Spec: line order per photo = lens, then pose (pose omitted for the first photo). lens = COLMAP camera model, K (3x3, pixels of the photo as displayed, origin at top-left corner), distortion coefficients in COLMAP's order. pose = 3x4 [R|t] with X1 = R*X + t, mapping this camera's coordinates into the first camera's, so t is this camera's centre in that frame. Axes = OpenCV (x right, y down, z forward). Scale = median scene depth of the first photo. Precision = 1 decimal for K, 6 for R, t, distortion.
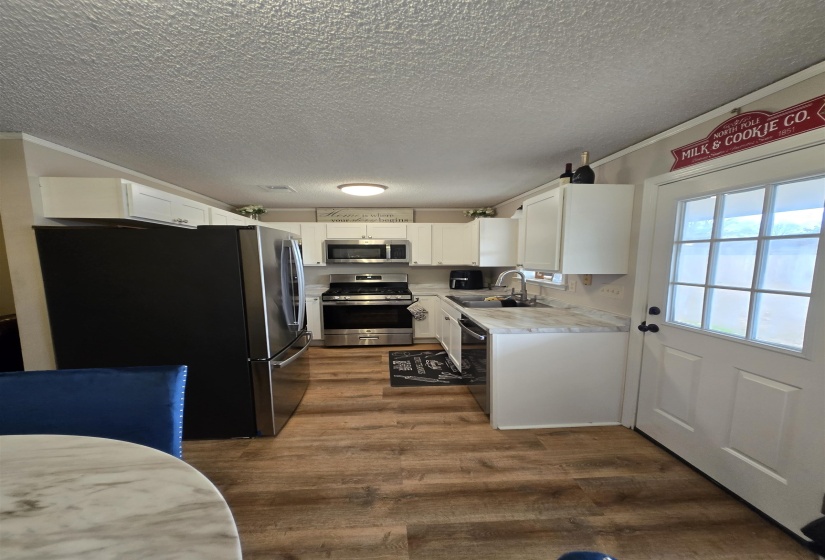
lens RADIAL K [[330.5, 0, 409.8], [0, 330.5, 302.3], [0, 0, 1]] dist [0.001447, -0.000298]
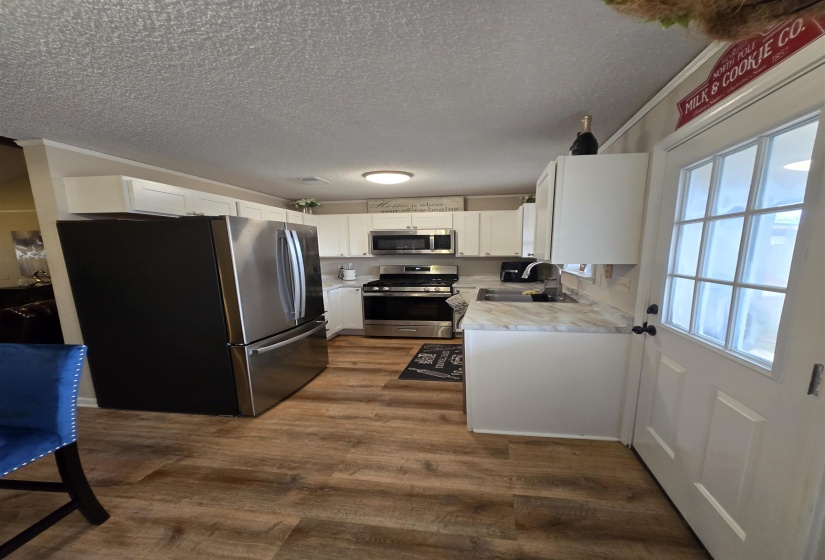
lens RADIAL K [[330.5, 0, 447.9], [0, 330.5, 314.1], [0, 0, 1]] dist [0.001447, -0.000298]
pose [[0.980368, 0.031663, -0.194618, 0.409416], [-0.020641, 0.998080, 0.058402, 0.000693], [0.196093, -0.053239, 0.979139, 0.103478]]
